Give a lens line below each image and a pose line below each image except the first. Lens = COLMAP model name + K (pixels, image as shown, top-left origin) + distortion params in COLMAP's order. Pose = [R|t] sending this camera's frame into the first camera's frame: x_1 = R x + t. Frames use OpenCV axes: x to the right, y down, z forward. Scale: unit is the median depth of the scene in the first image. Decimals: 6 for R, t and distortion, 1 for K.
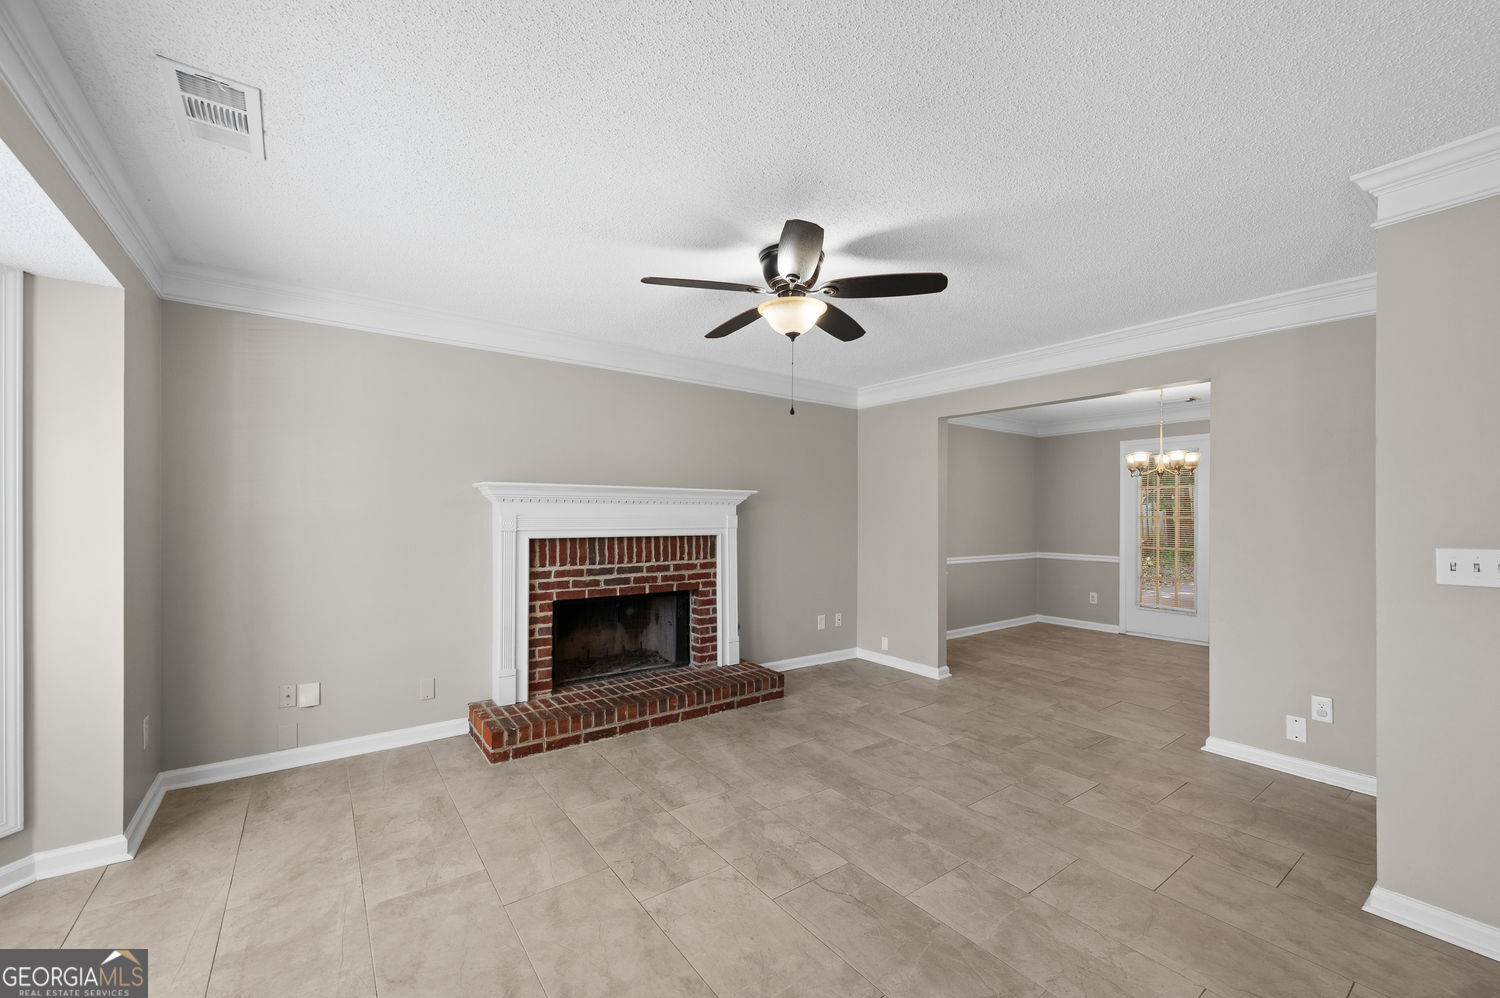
lens RADIAL K [[595.4, 0, 760.8], [0, 595.4, 509.6], [0, 0, 1]] dist [-0.000636, 0.000251]
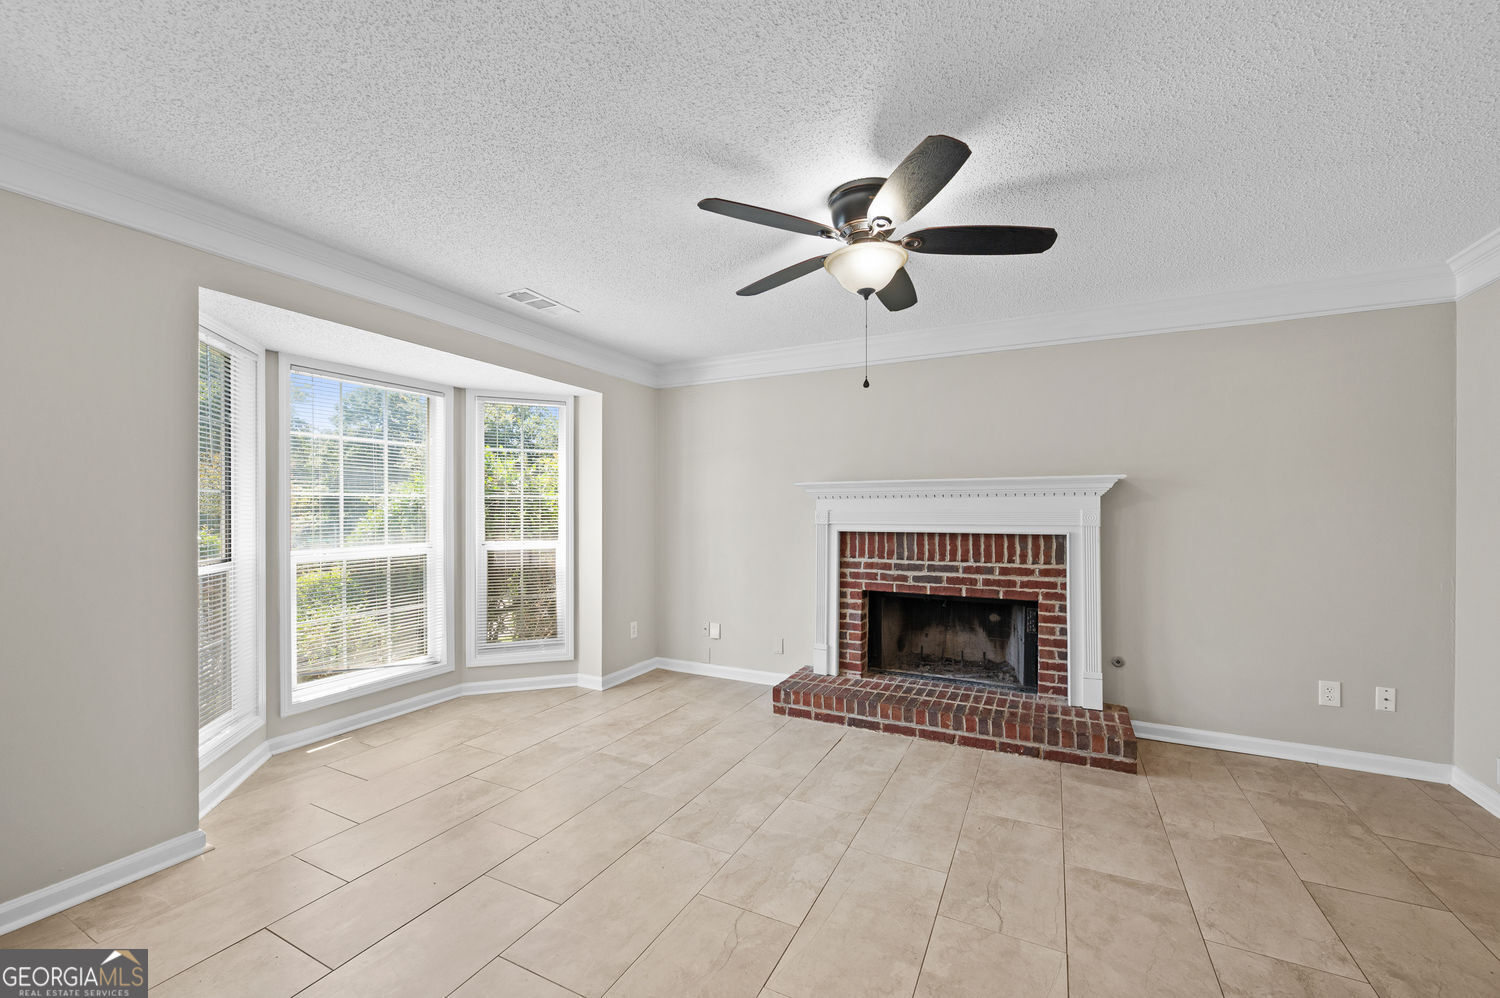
lens RADIAL K [[595.4, 0, 758.3], [0, 595.4, 509.3], [0, 0, 1]] dist [-0.000636, 0.000251]
pose [[0.451012, -0.006113, -0.892497, 0.487602], [0.011312, 0.999935, -0.001132, 0.006600], [0.892446, -0.009585, 0.451052, 0.328040]]
